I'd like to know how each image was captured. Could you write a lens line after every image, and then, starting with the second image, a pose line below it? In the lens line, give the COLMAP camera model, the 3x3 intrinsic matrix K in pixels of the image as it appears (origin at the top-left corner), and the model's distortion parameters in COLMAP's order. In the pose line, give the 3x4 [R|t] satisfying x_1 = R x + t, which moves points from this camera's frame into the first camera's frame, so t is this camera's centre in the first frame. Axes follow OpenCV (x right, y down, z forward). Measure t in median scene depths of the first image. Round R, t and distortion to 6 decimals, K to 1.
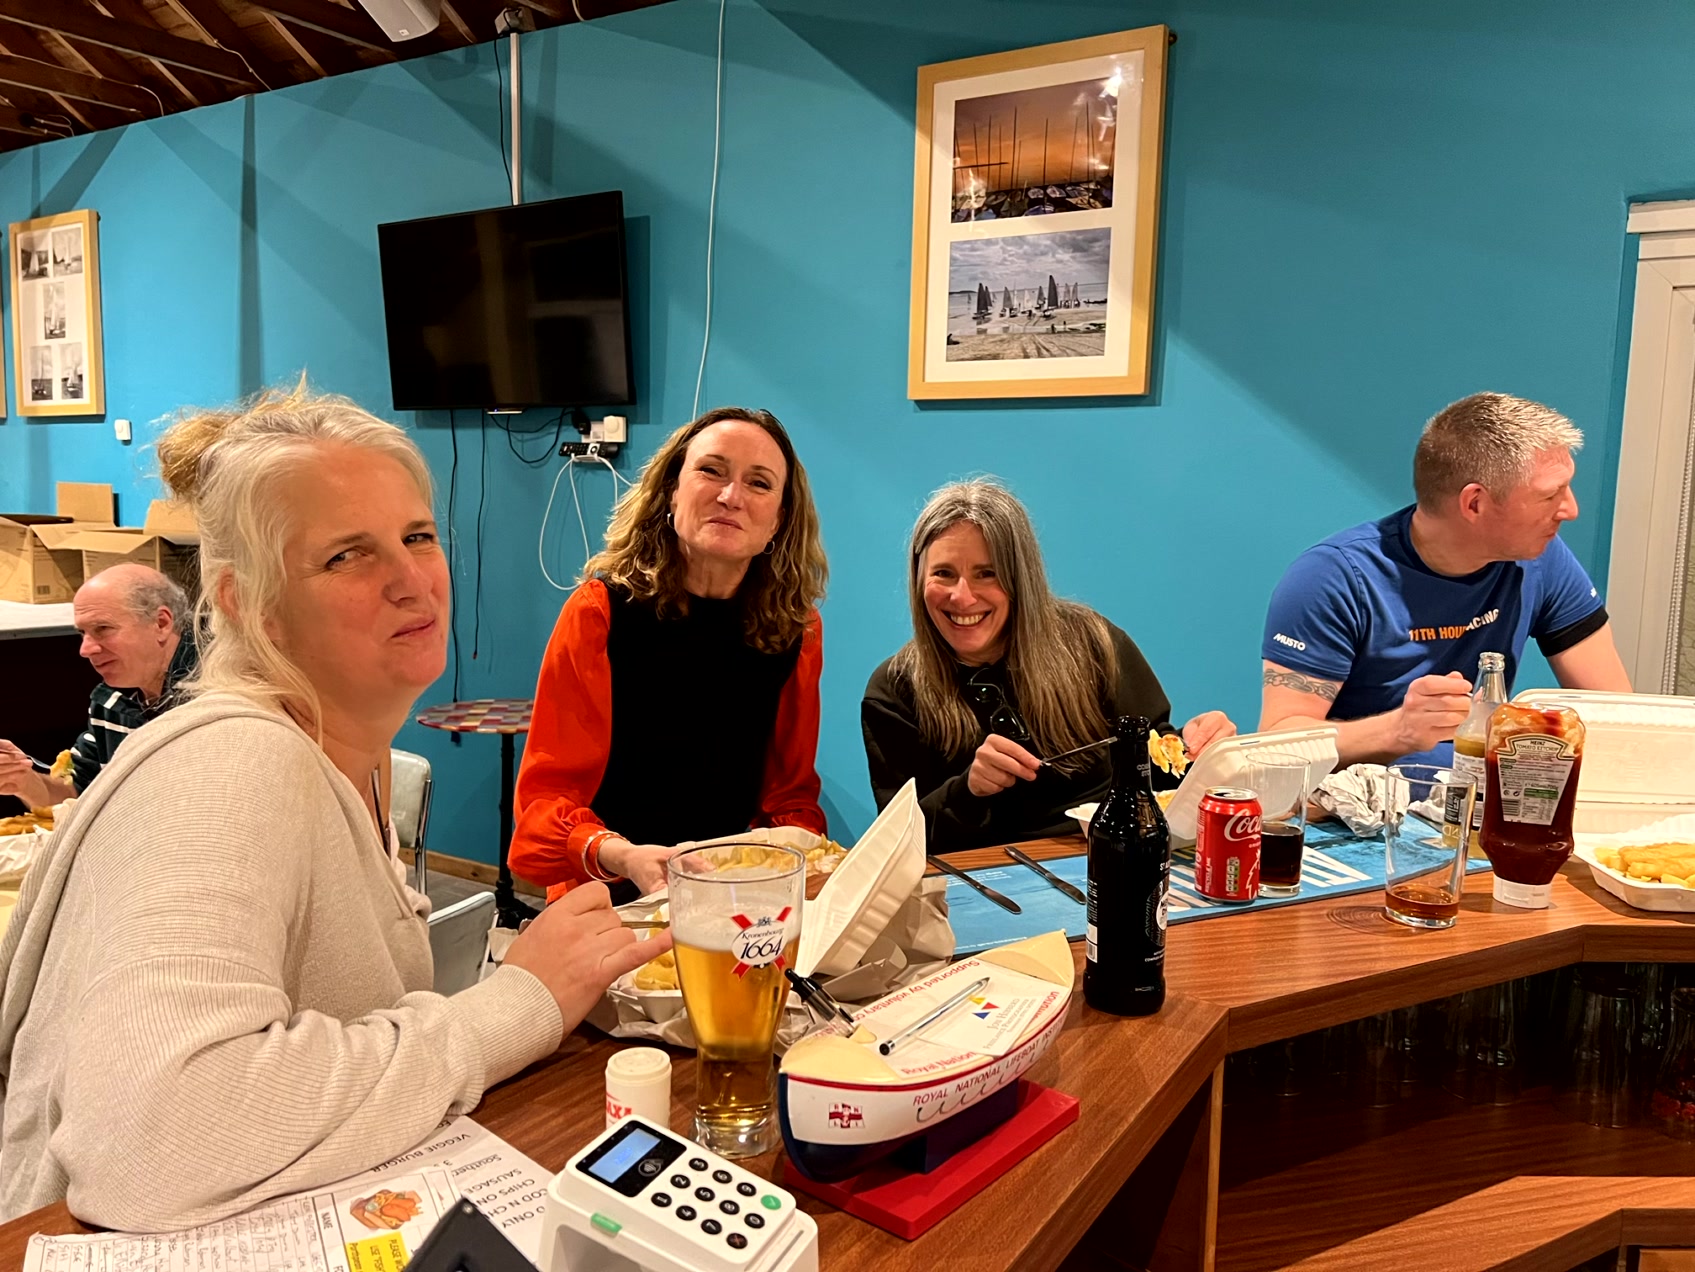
lens RADIAL K [[1284.5, 0, 847.5], [0, 1284.5, 636.0], [0, 0, 1]] dist [0.046208, -0.068141]
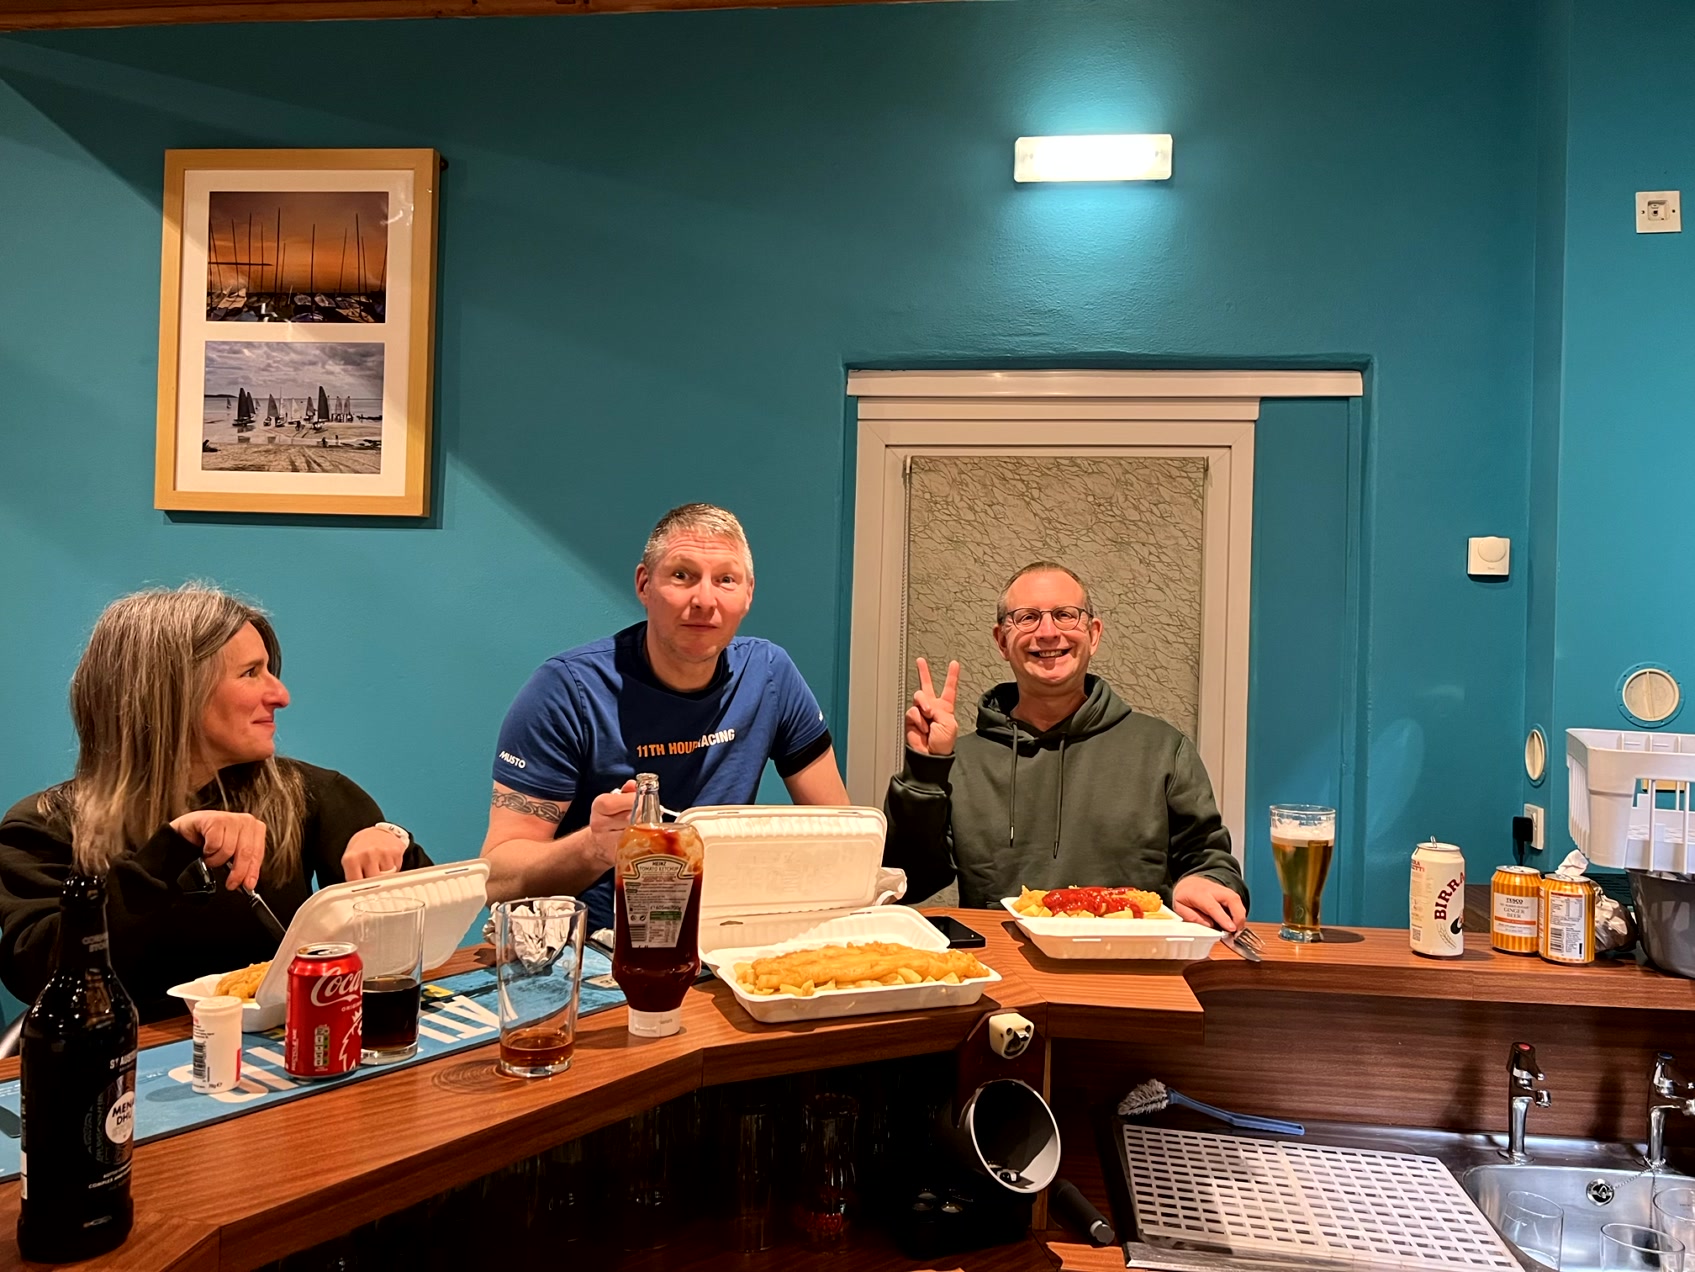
lens RADIAL K [[1261.8, 0, 847.5], [0, 1261.8, 636.0], [0, 0, 1]] dist [0.089028, -0.112568]
pose [[0.901626, 0.005173, 0.432486, 0.103194], [0.038765, 0.994938, -0.092717, 0.001844], [-0.430776, 0.100361, 0.896861, 0.019939]]
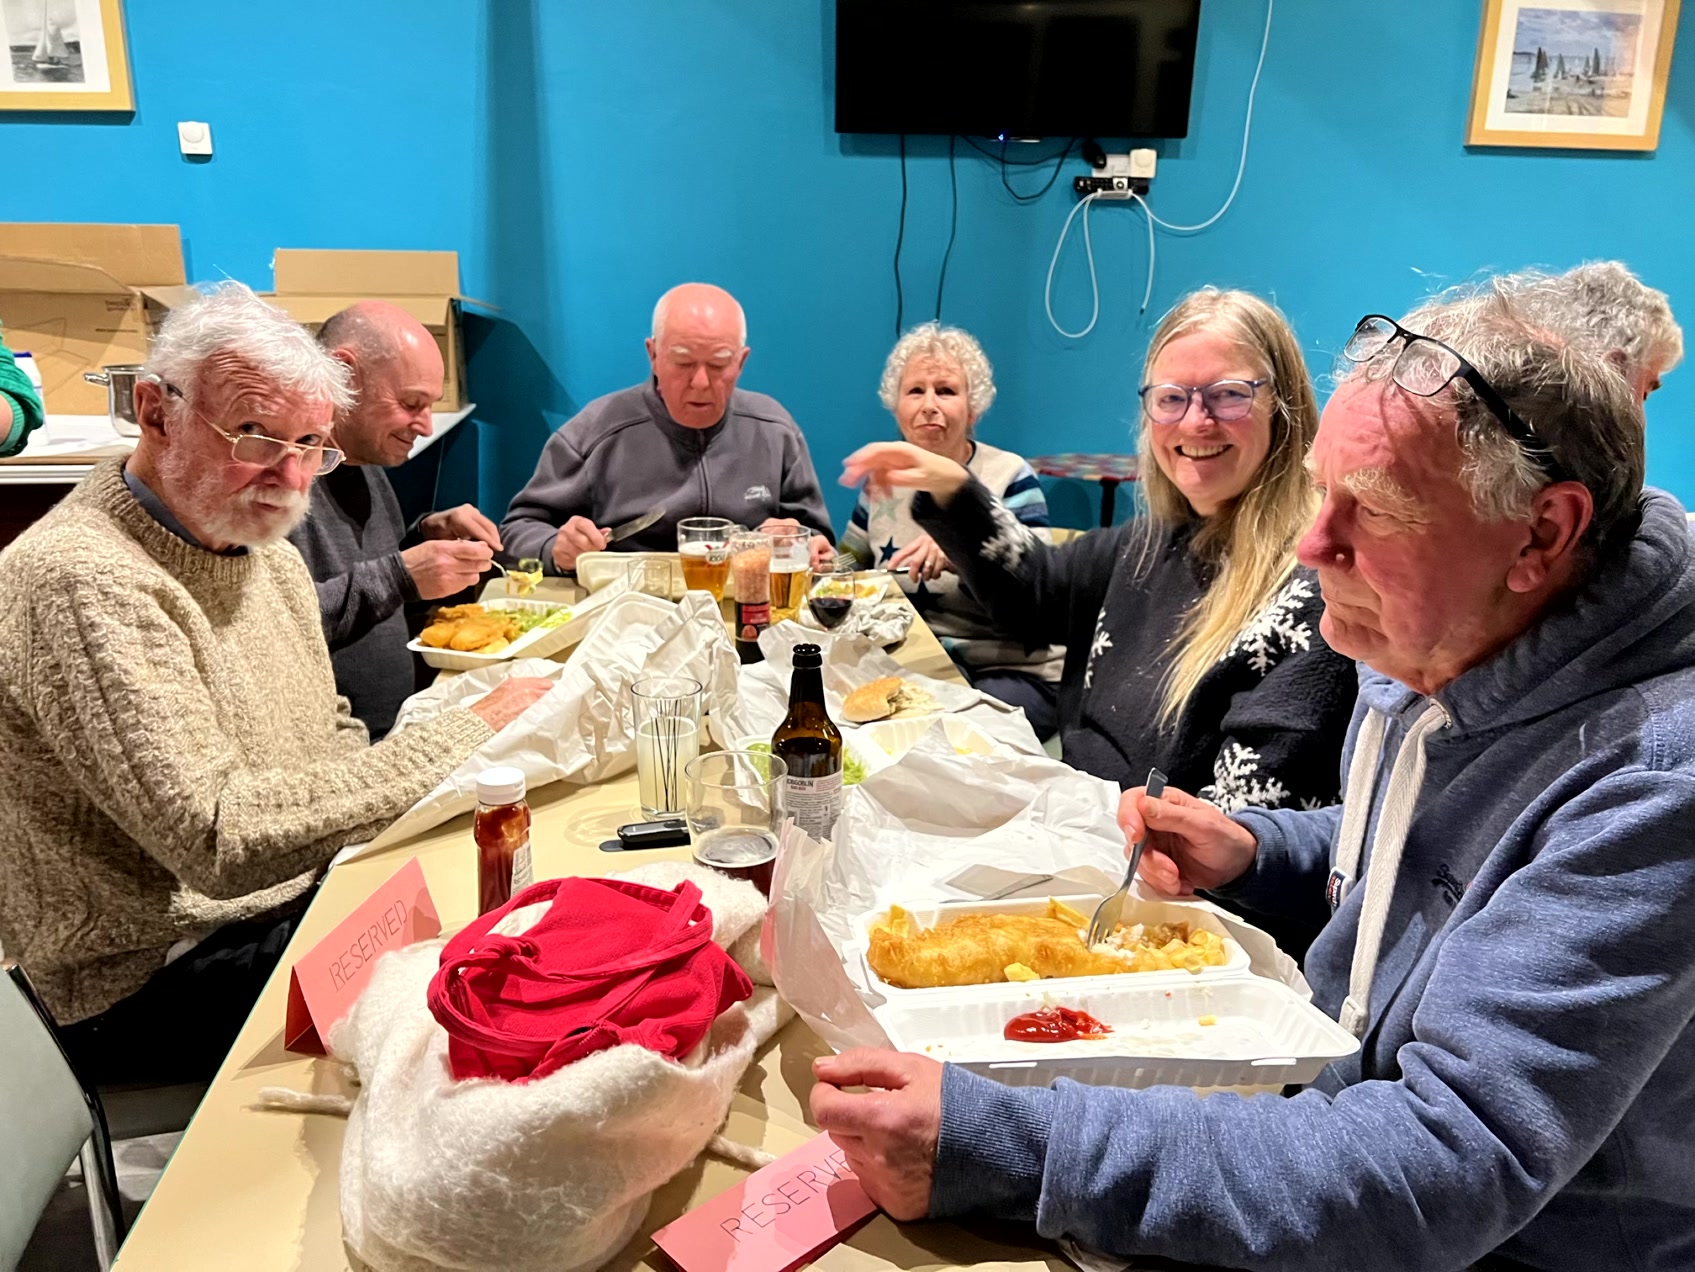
lens RADIAL K [[1261.8, 0, 847.5], [0, 1261.8, 636.0], [0, 0, 1]] dist [0.089028, -0.112568]
pose [[0.757752, -0.216133, 0.615709, -1.323954], [0.075056, 0.966160, 0.246780, -0.087851], [-0.648212, -0.140785, 0.748332, 0.458715]]
